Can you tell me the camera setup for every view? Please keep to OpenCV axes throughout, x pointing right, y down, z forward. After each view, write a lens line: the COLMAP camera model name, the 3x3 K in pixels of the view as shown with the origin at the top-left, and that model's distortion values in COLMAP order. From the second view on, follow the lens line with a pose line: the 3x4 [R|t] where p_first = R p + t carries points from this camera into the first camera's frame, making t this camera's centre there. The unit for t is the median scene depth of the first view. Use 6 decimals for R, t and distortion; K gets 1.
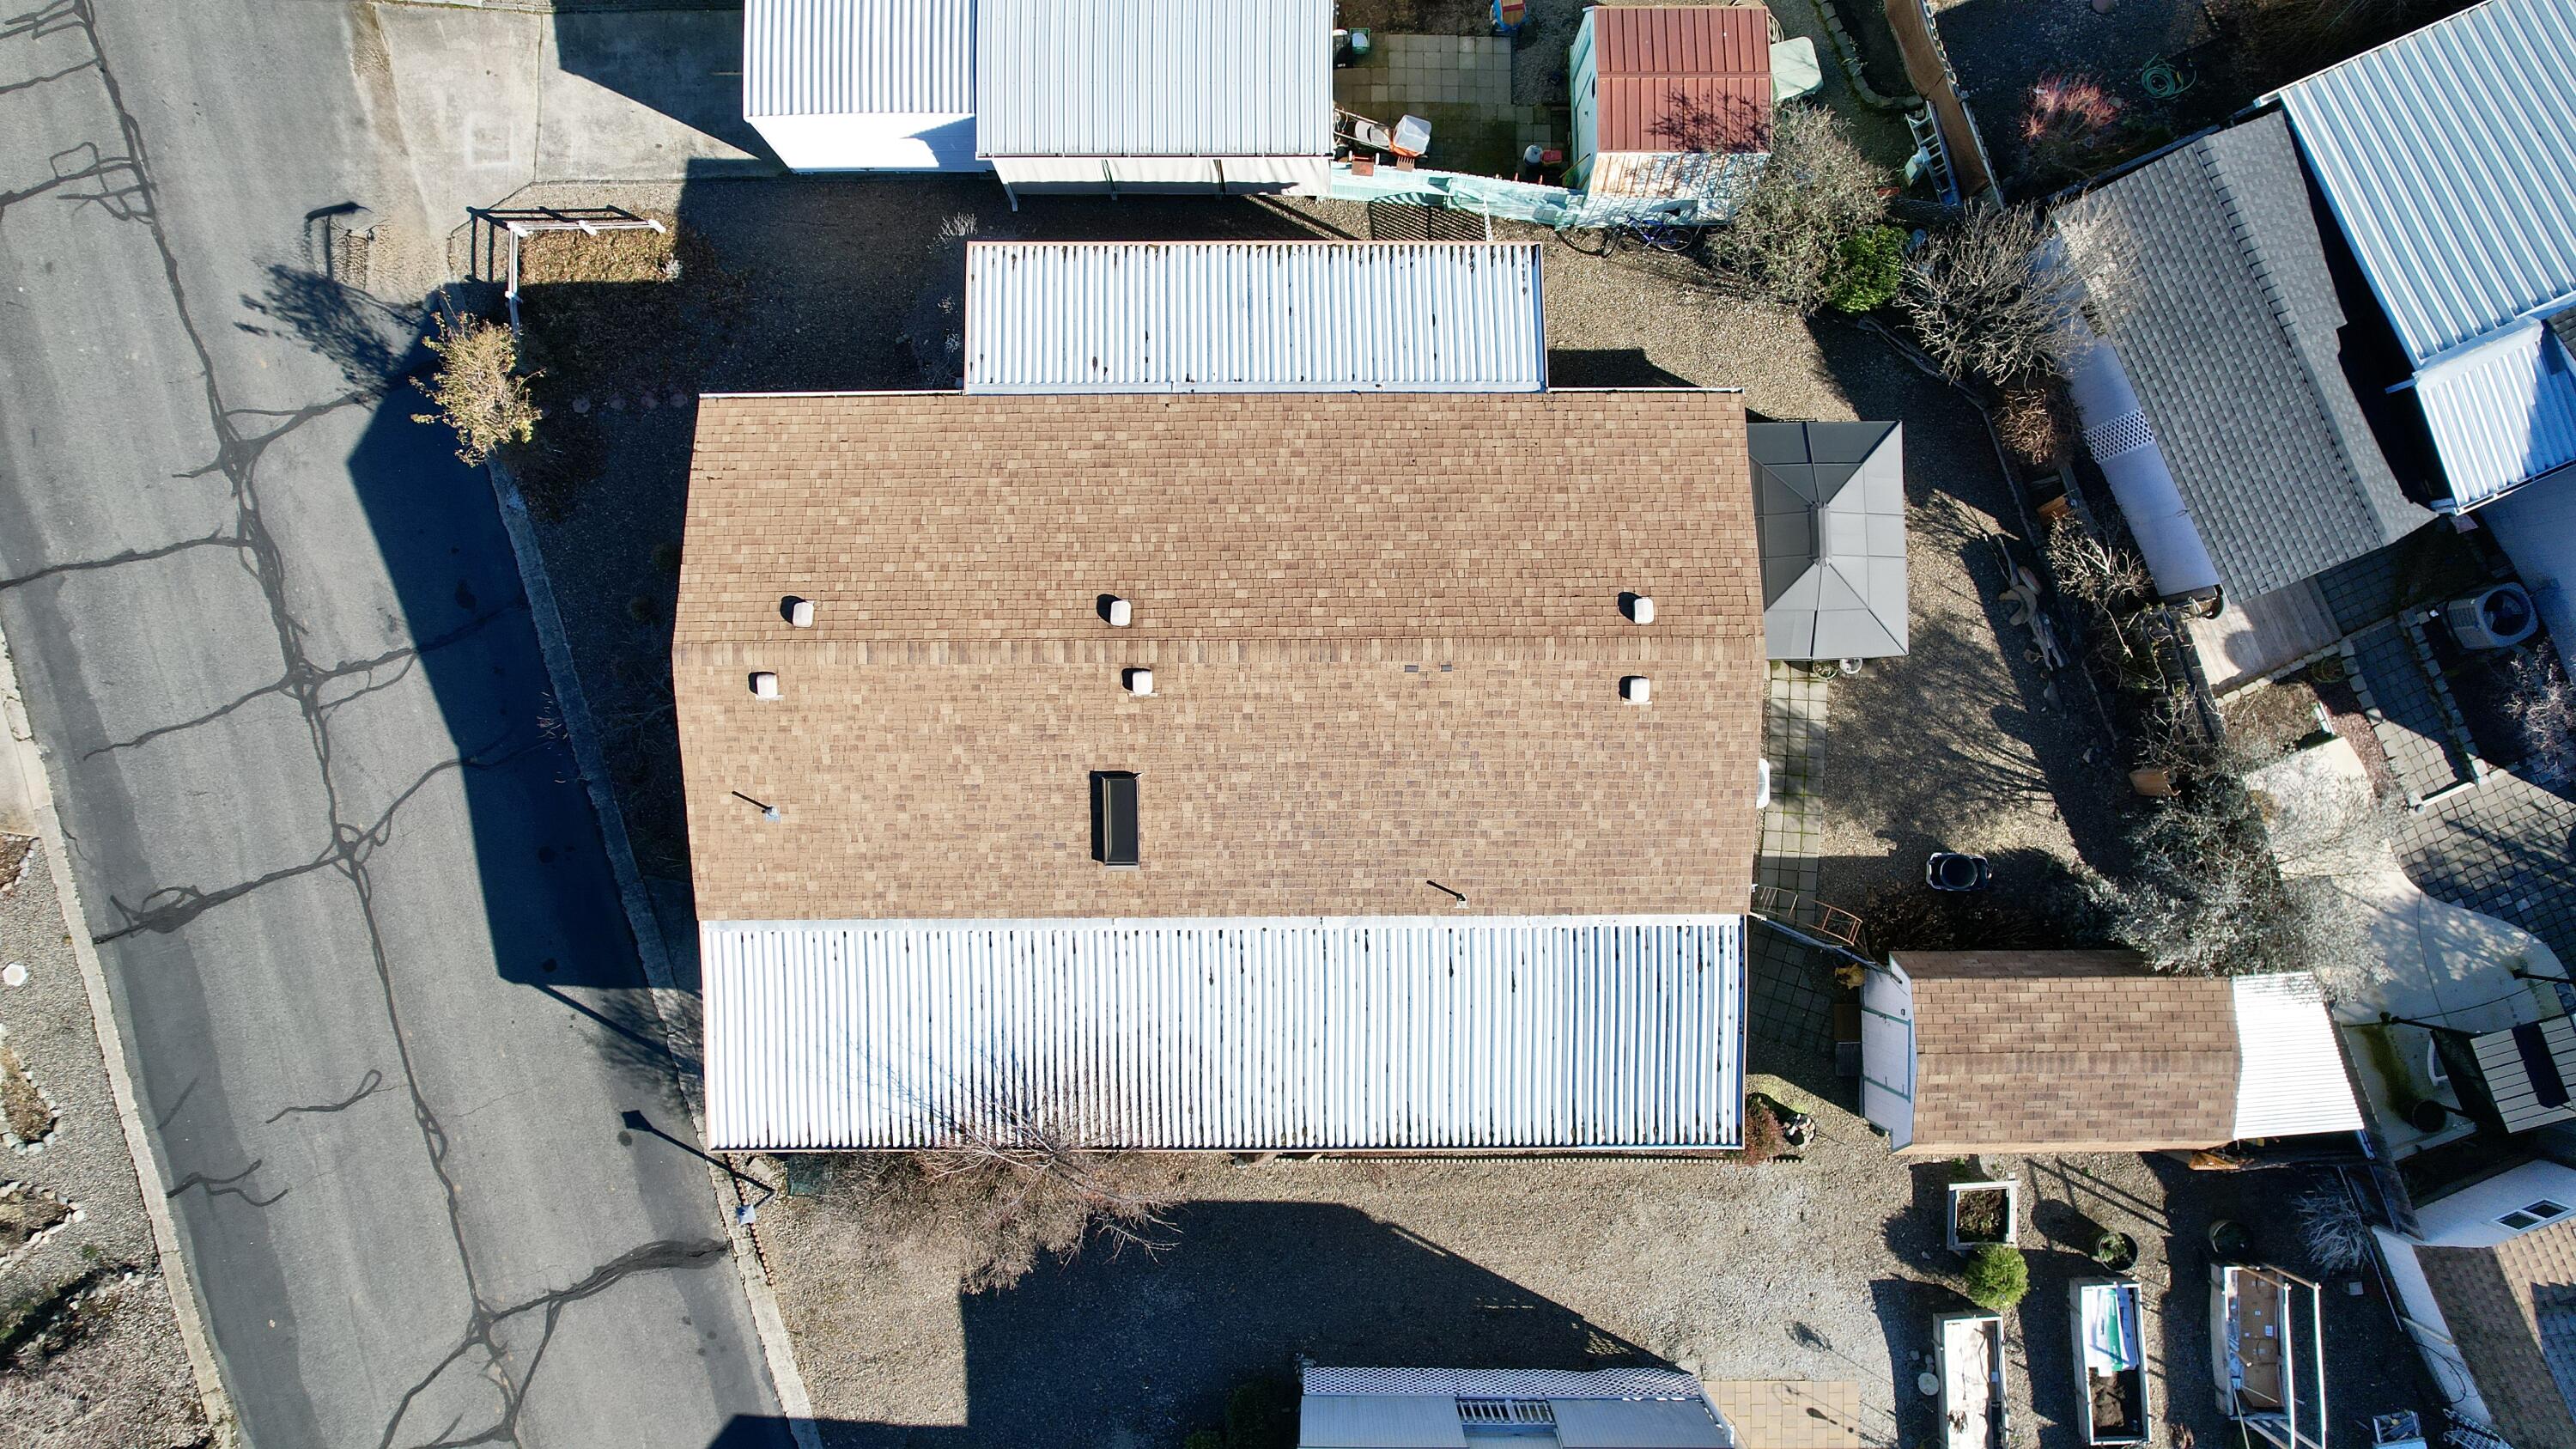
lens RADIAL K [[1673.7, 0, 1288.2], [0, 1673.7, 732.1], [0, 0, 1]] dist [-0.045299, 0.004272]
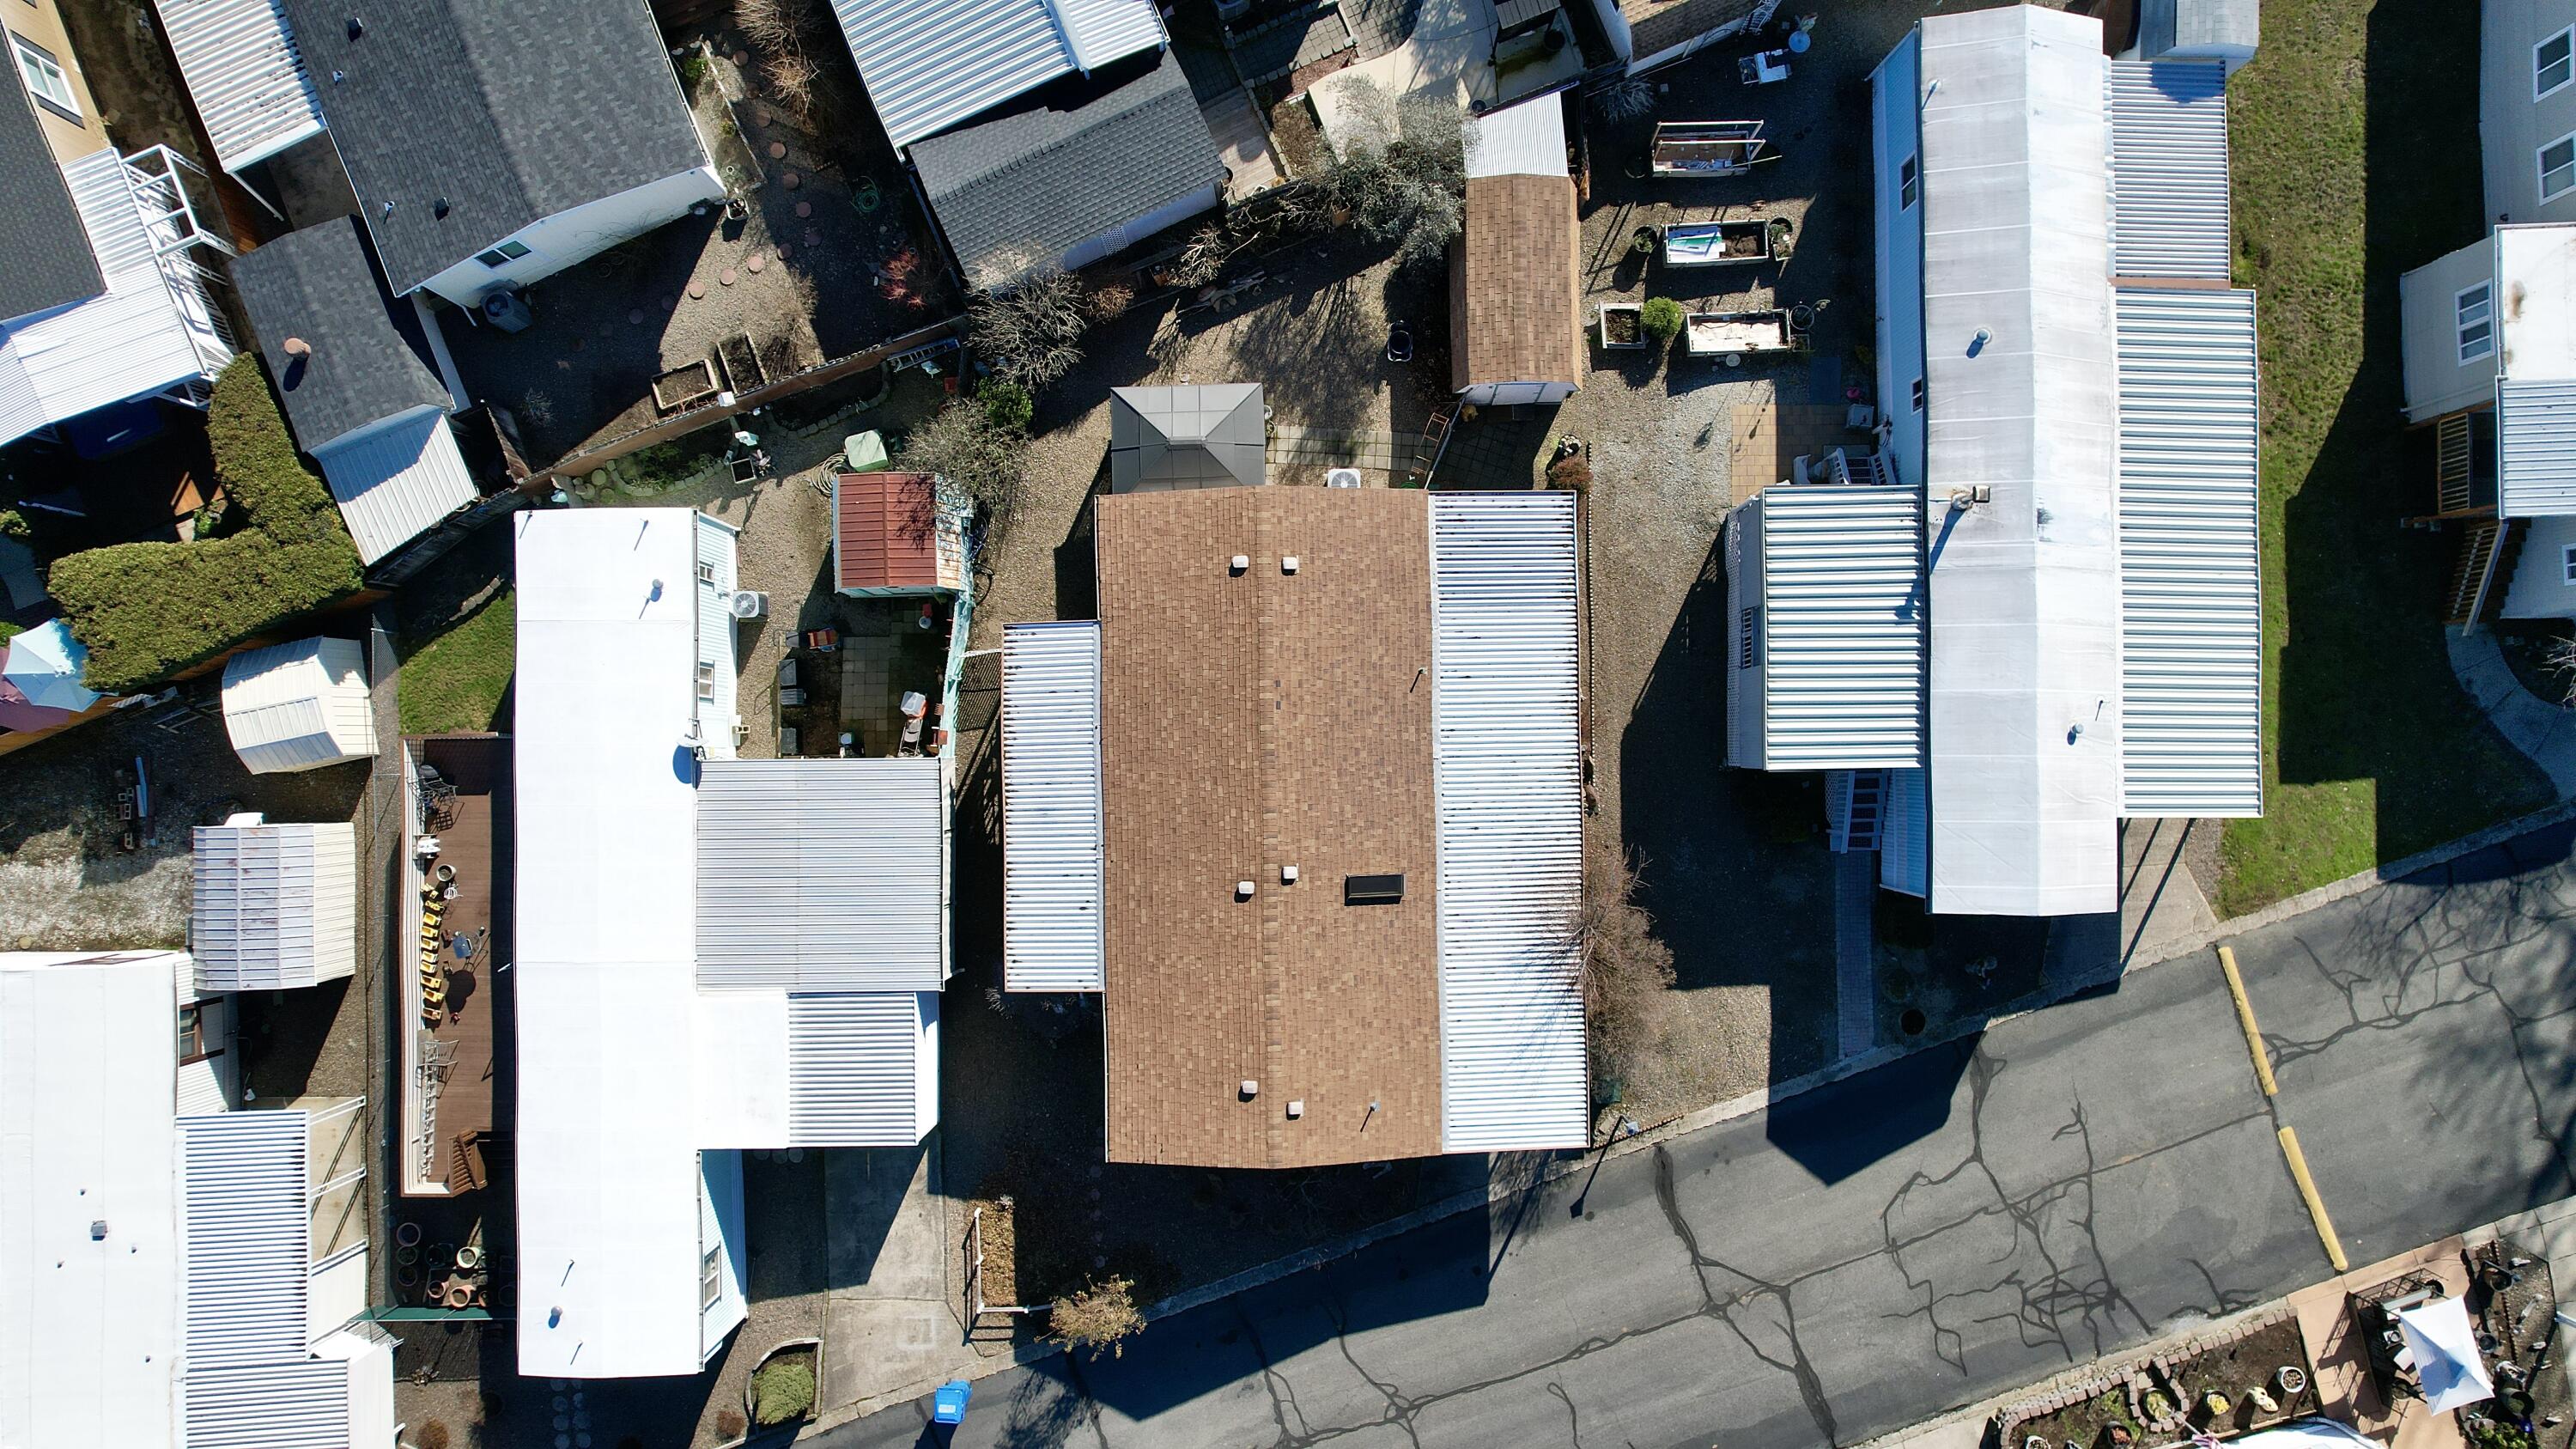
lens RADIAL K [[1673.7, 0, 1288.2], [0, 1673.7, 732.1], [0, 0, 1]] dist [-0.045299, 0.004272]
pose [[-0.013037, -0.999544, 0.027242, 0.003835], [0.999832, -0.012680, 0.013228, -0.044516], [-0.012877, 0.027410, 0.999541, -0.534887]]
